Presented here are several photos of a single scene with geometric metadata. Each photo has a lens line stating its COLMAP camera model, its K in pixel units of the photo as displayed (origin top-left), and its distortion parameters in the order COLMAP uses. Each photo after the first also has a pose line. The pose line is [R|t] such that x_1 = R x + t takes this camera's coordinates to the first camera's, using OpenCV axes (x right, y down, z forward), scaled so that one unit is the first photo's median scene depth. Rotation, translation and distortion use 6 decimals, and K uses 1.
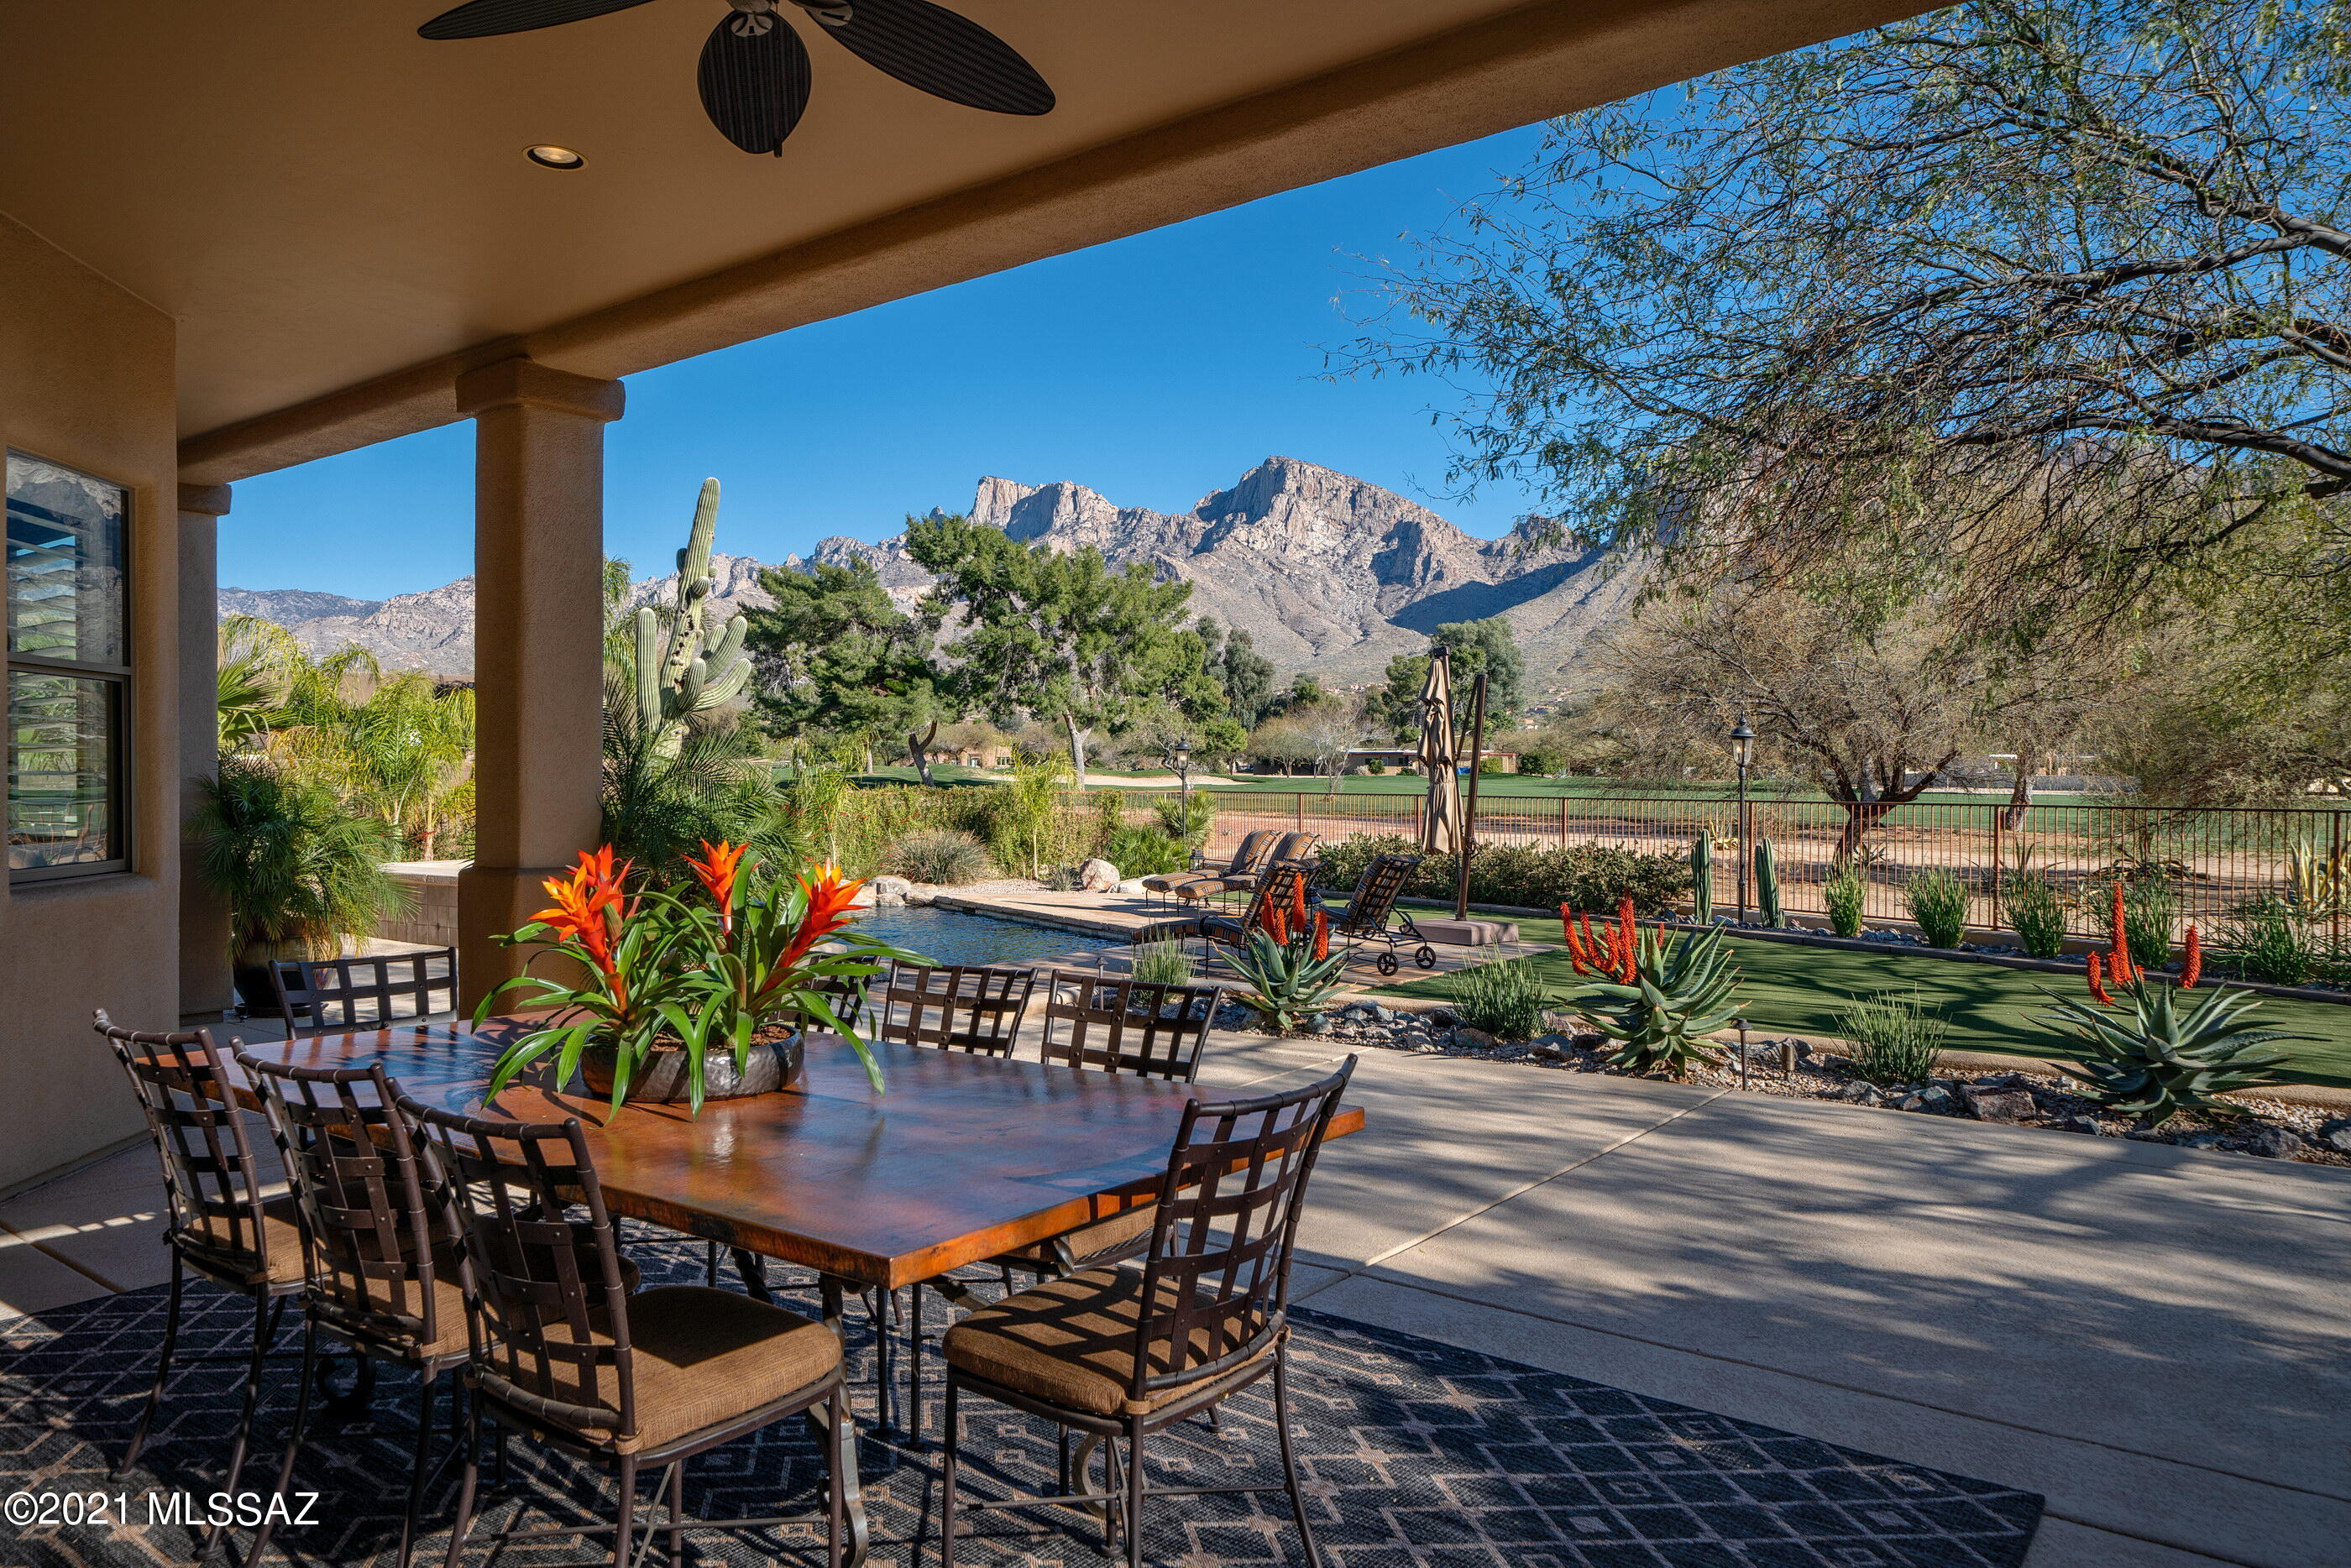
lens RADIAL K [[1559.4, 0, 1175.5], [0, 1559.4, 784.0], [0, 0, 1]] dist [0.004165, 0.000680]
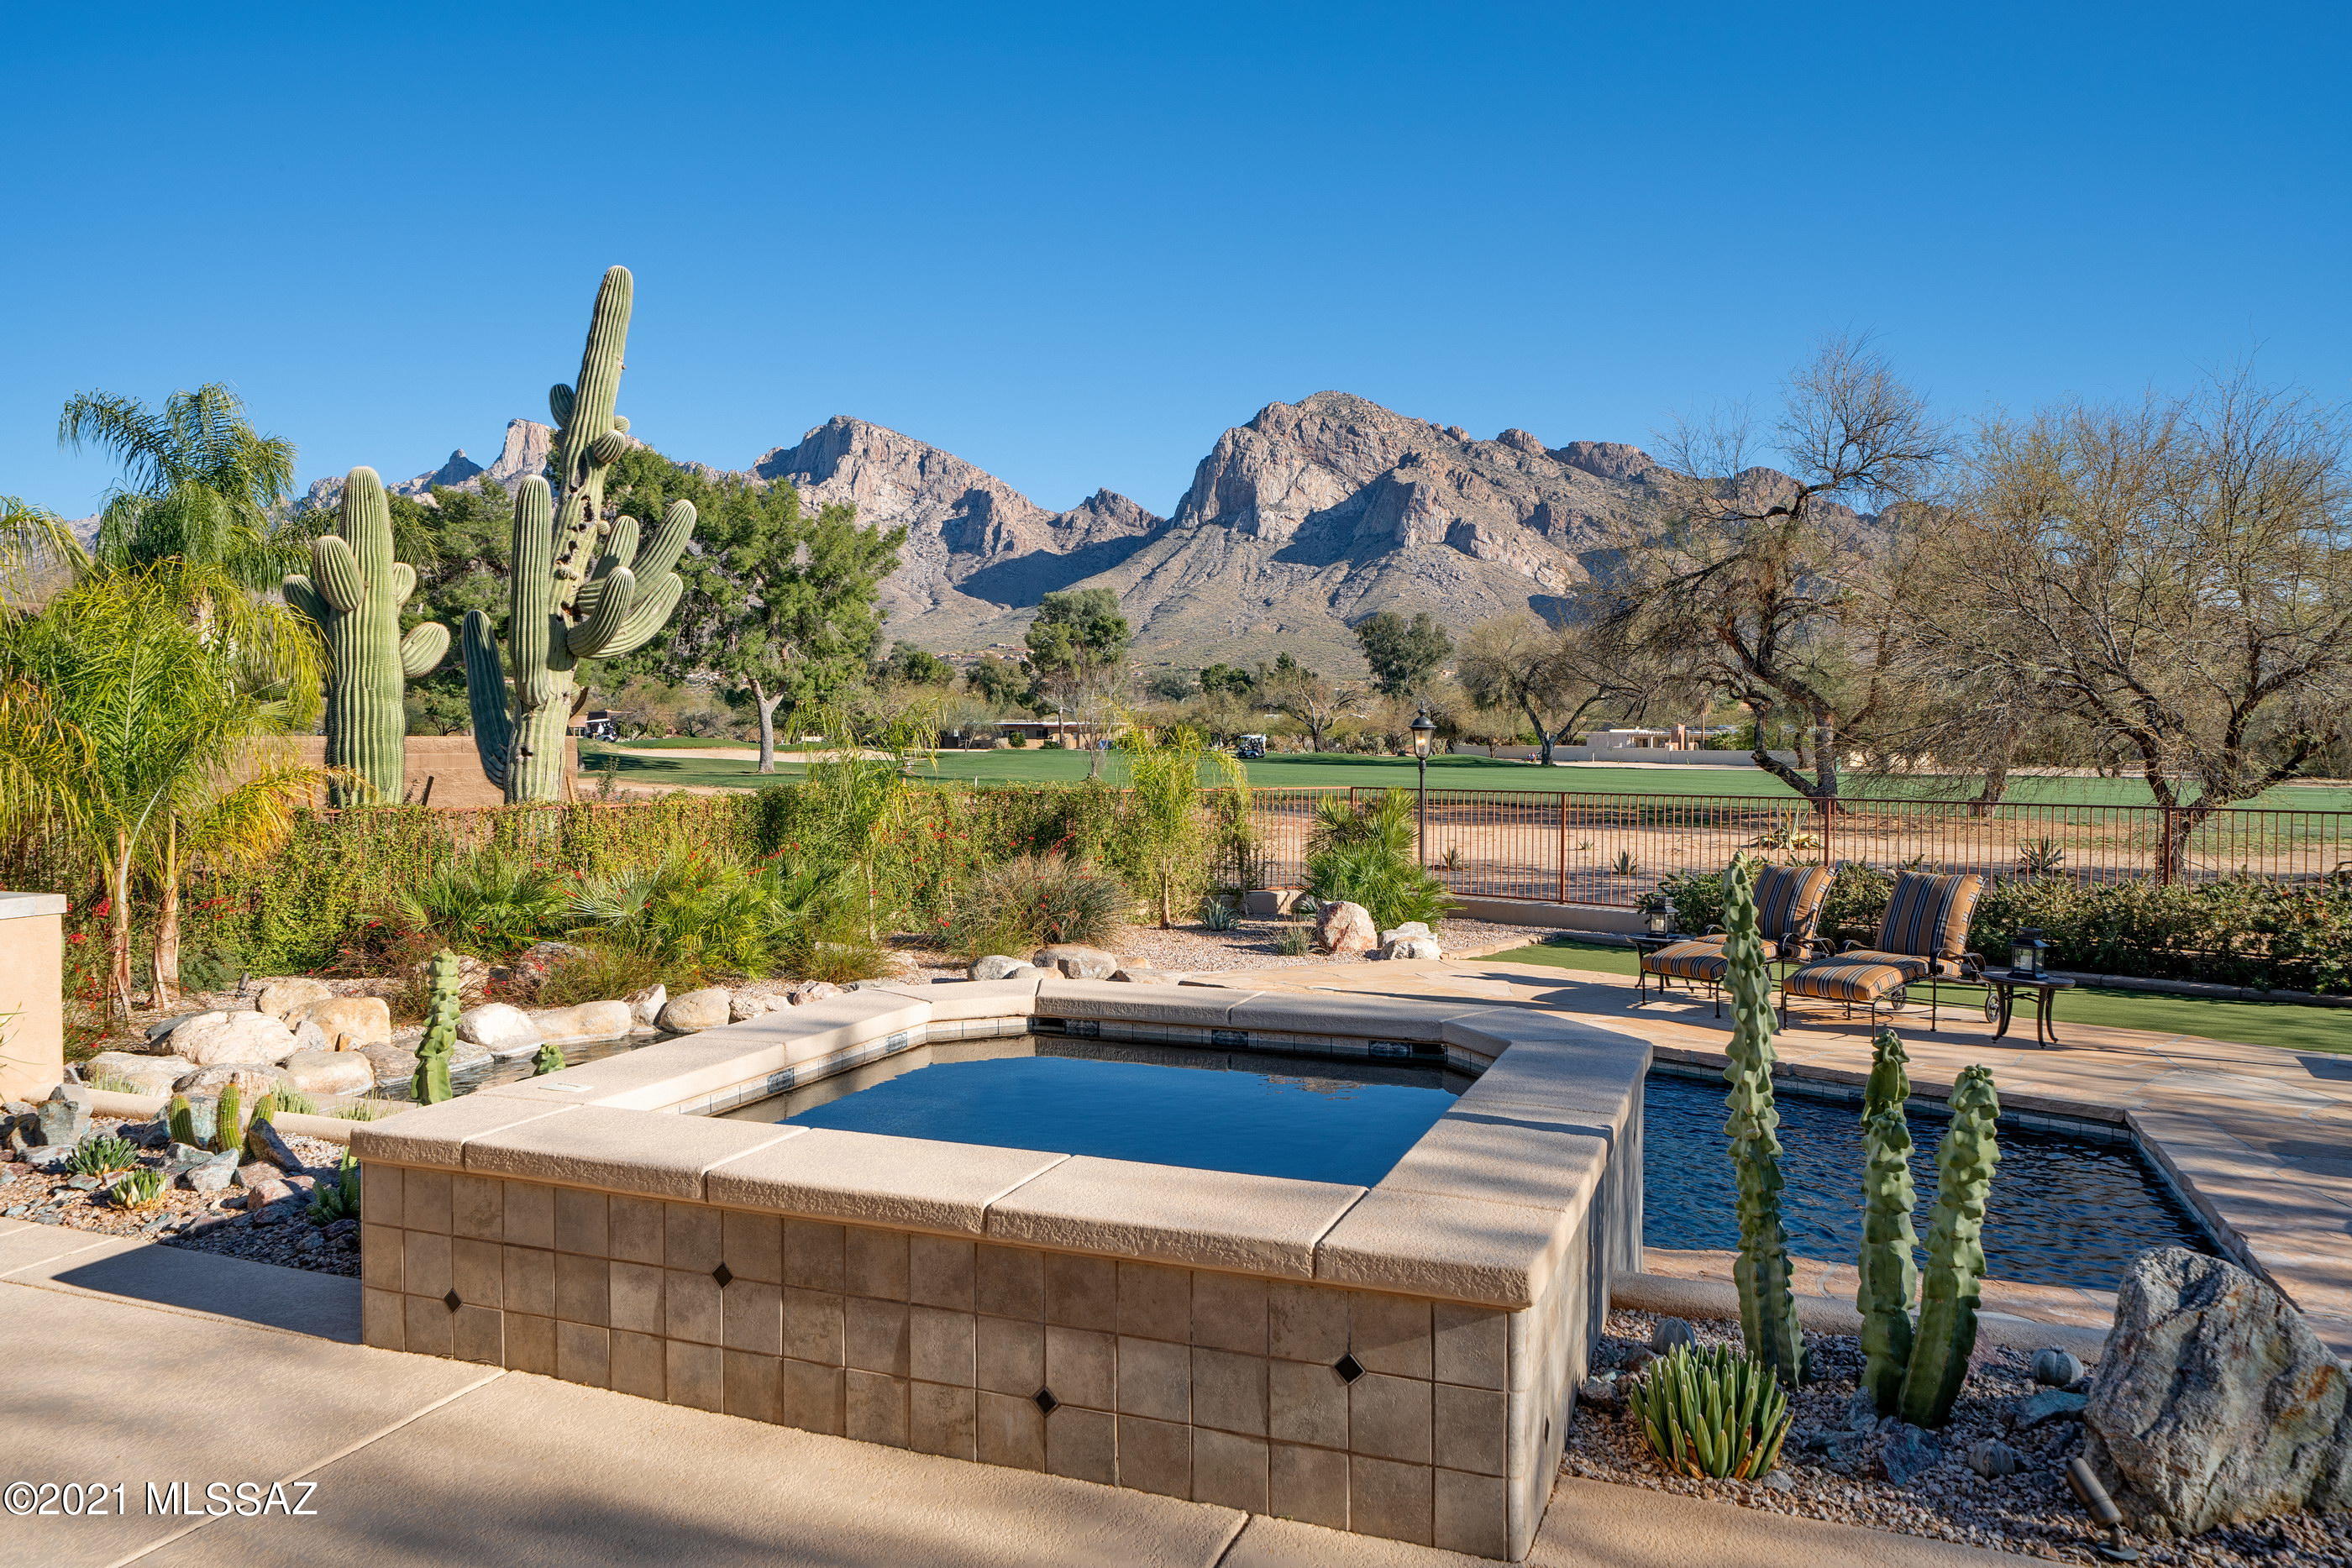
lens RADIAL K [[1577.9, 0, 1176.0], [0, 1577.9, 784.0], [0, 0, 1]] dist [-0.000055, -0.001042]
pose [[0.962989, -0.004651, 0.269502, -0.083395], [-0.000231, 0.999837, 0.018078, -0.003154], [-0.269542, -0.017471, 0.962830, 0.117222]]
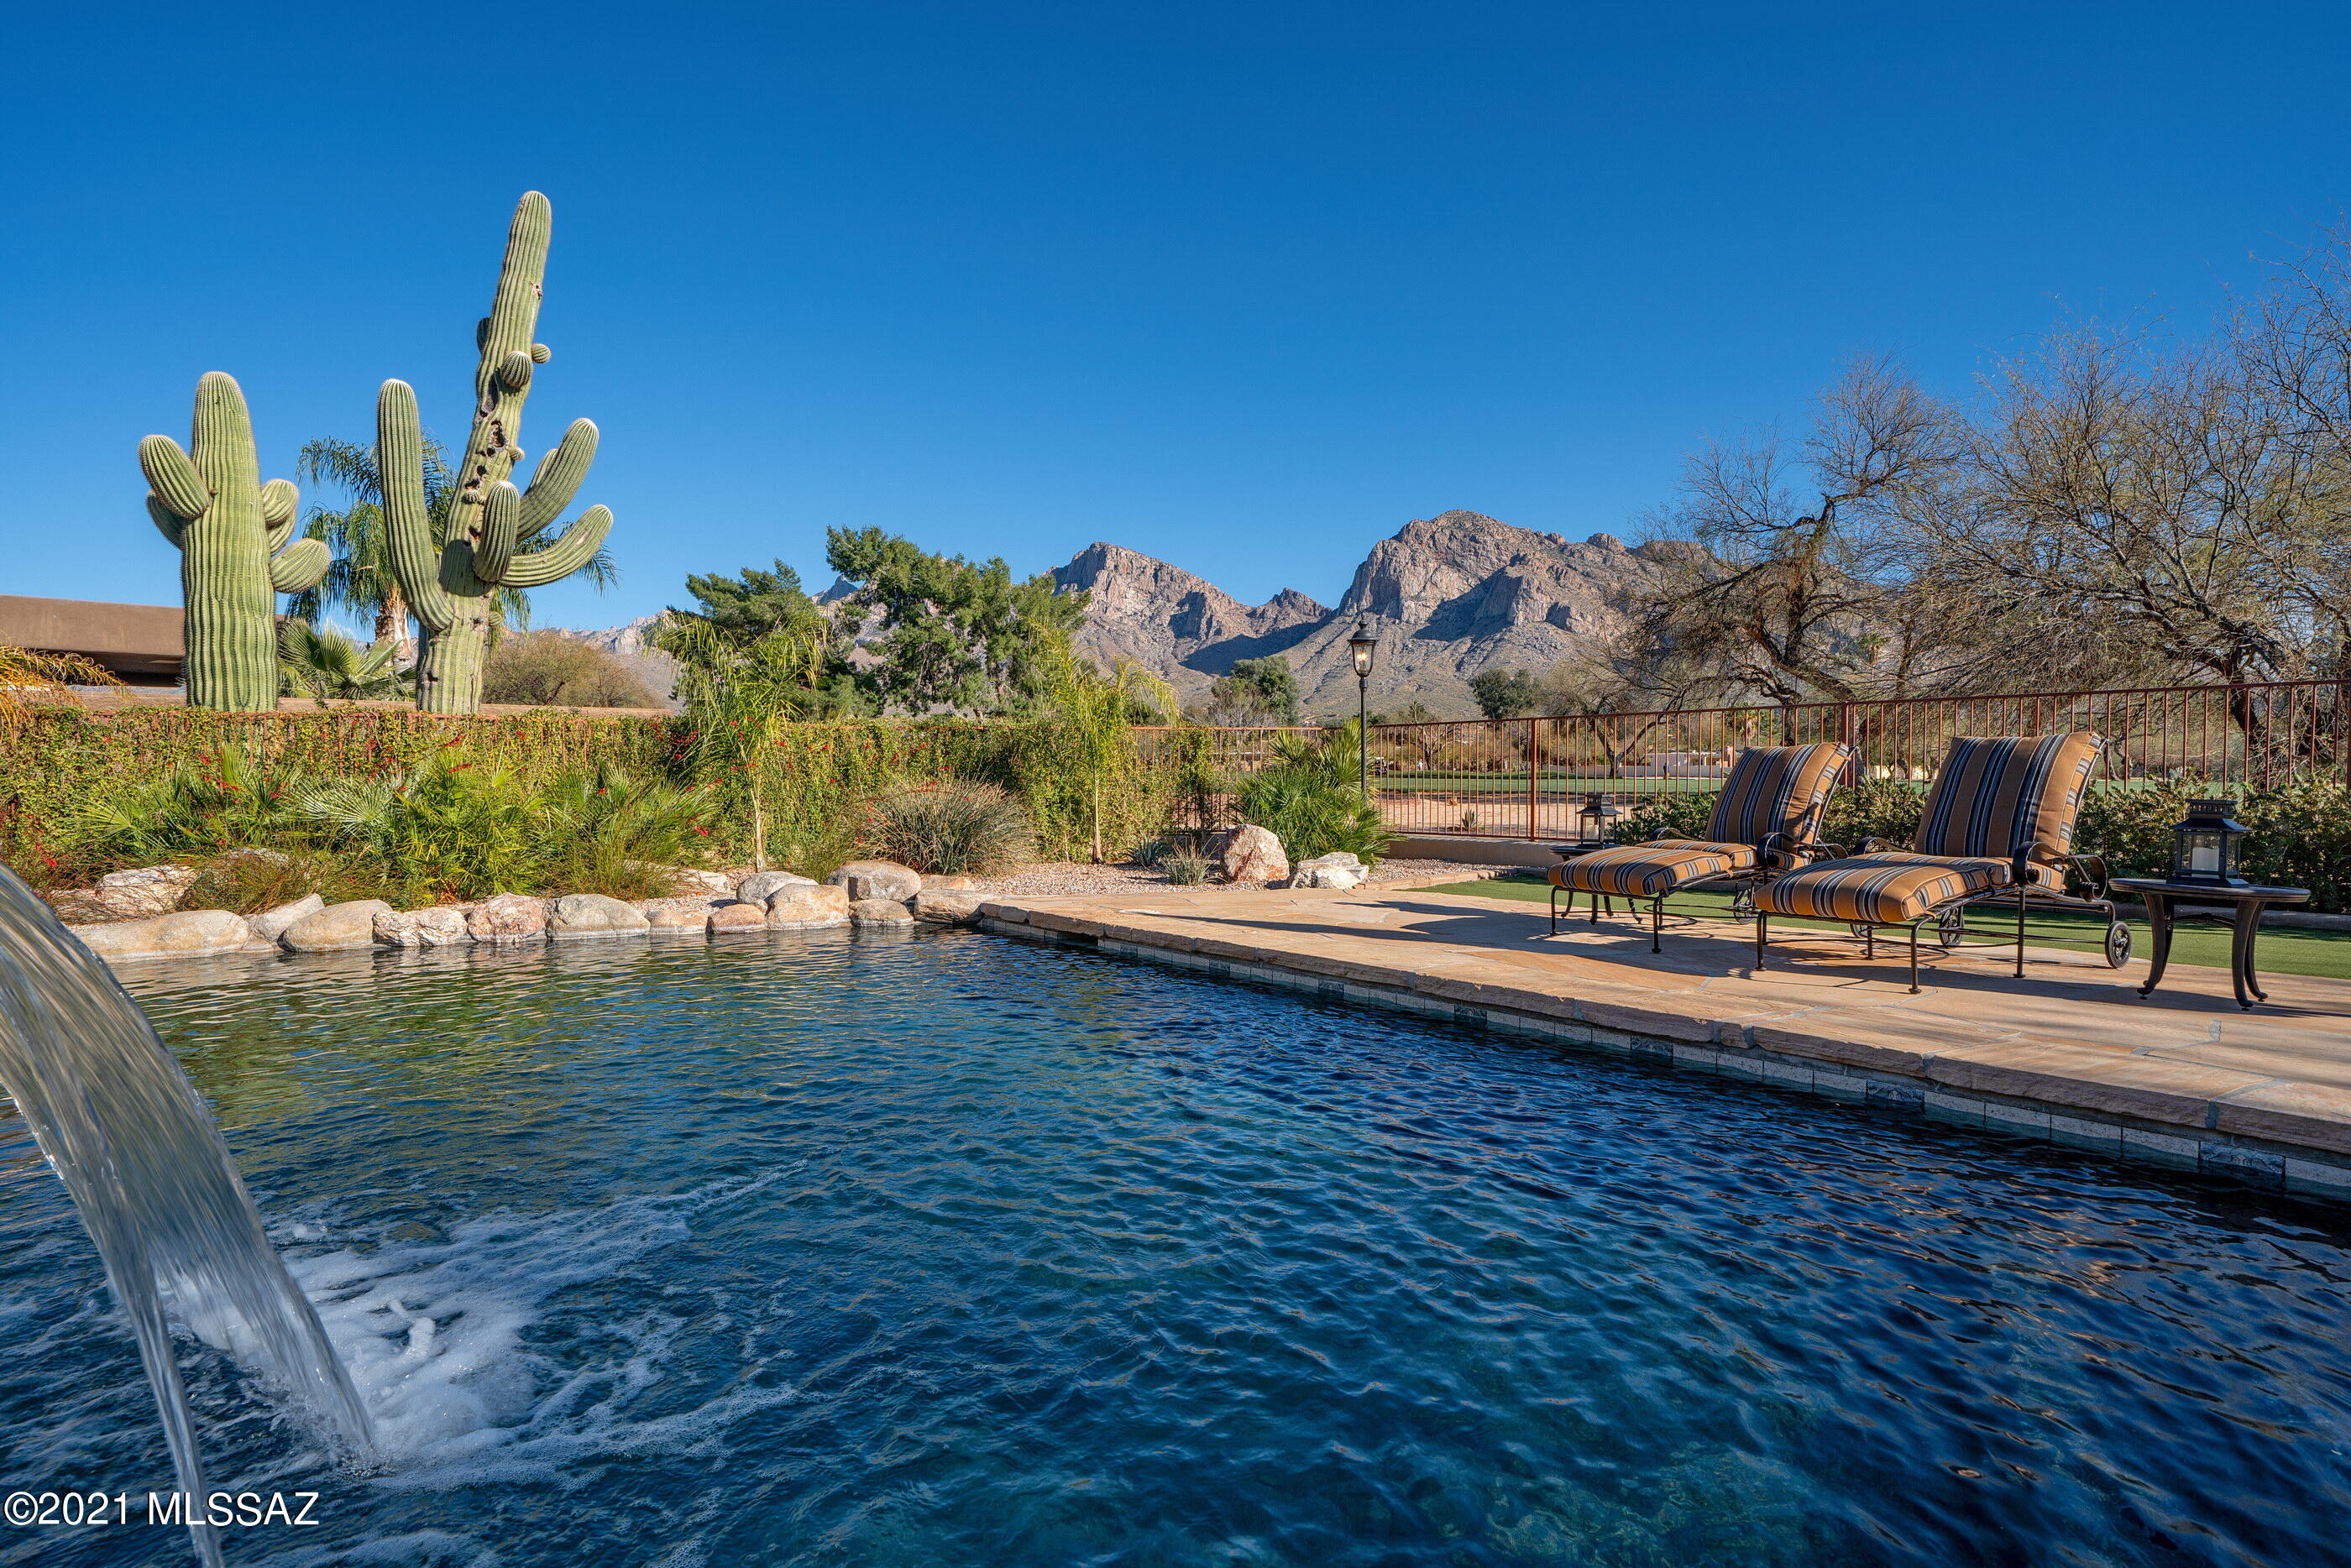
lens RADIAL K [[1147.4, 0, 1169.1], [0, 1147.4, 808.8], [0, 0, 1]] dist [0.002075, -0.000188]
pose [[0.992280, -0.008368, 0.123734, -0.037379], [0.005744, 0.999751, 0.021548, 0.009666], [-0.123884, -0.020671, 0.992081, 0.173973]]
